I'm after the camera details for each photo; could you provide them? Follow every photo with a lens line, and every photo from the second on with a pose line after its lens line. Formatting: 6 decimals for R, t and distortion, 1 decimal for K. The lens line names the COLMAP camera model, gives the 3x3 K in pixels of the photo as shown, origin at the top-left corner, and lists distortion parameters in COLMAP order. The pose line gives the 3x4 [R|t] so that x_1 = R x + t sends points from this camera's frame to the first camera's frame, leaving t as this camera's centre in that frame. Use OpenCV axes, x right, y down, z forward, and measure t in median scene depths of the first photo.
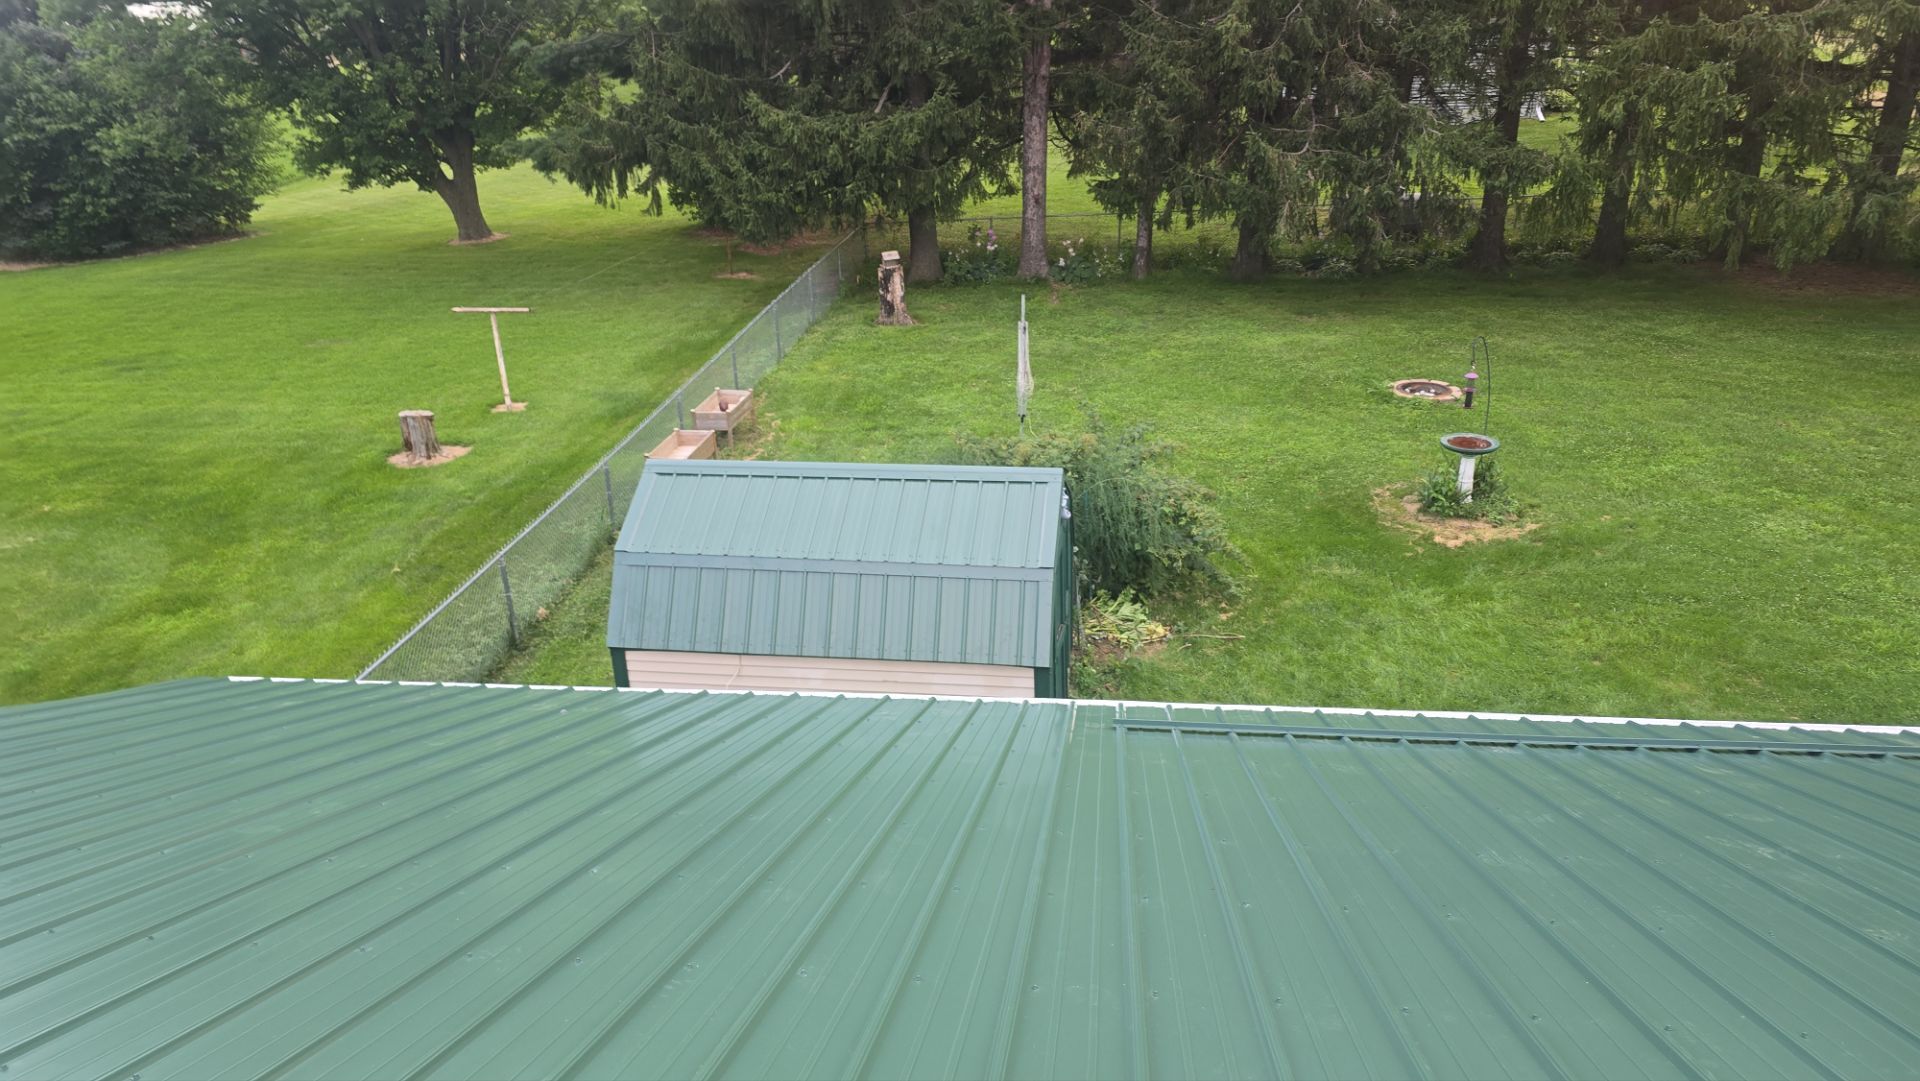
lens RADIAL K [[1298.6, 0, 958.5], [0, 1298.6, 529.5], [0, 0, 1]] dist [0.055027, -0.055295]
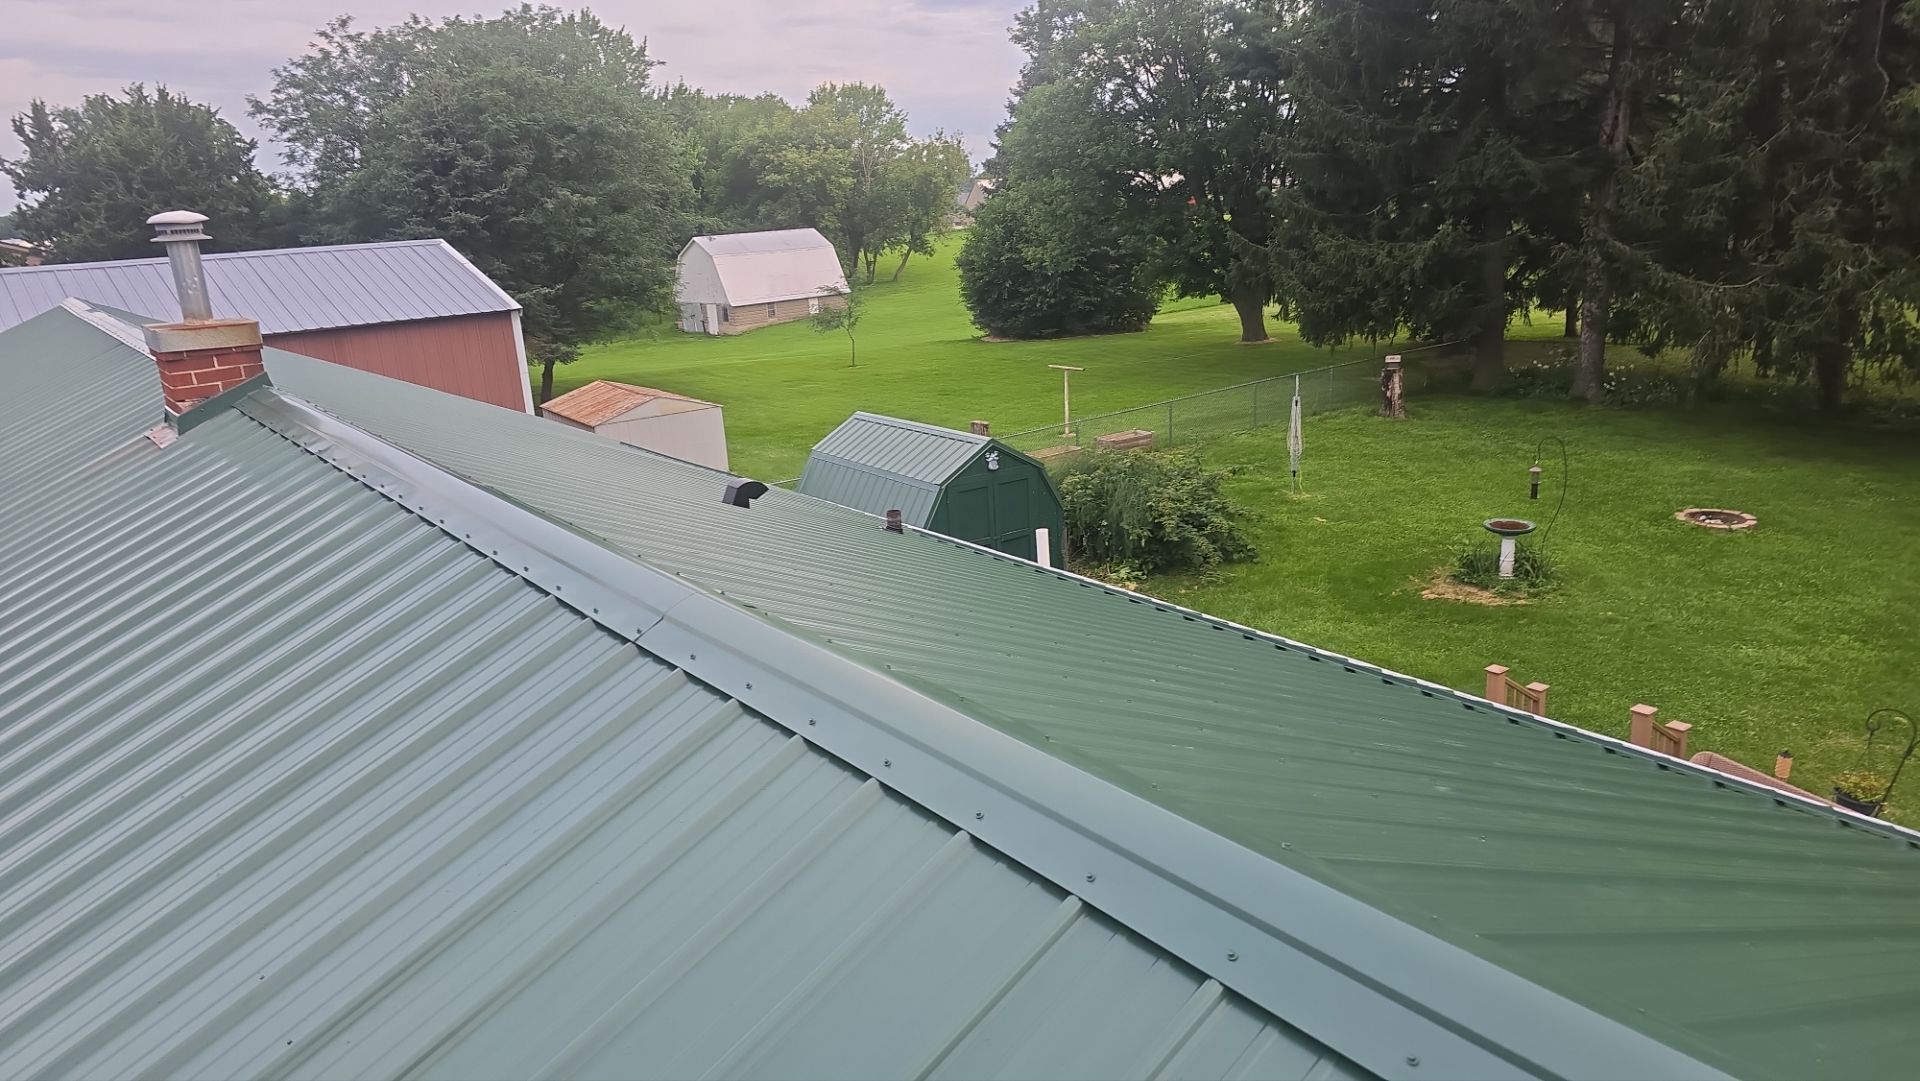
lens RADIAL K [[1298.6, 0, 958.5], [0, 1298.6, 529.5], [0, 0, 1]] dist [0.055027, -0.055295]
pose [[0.654087, 0.174420, -0.736035, 0.584710], [-0.251147, 0.967929, 0.006187, 0.030763], [0.713509, 0.180806, 0.676915, -0.055905]]
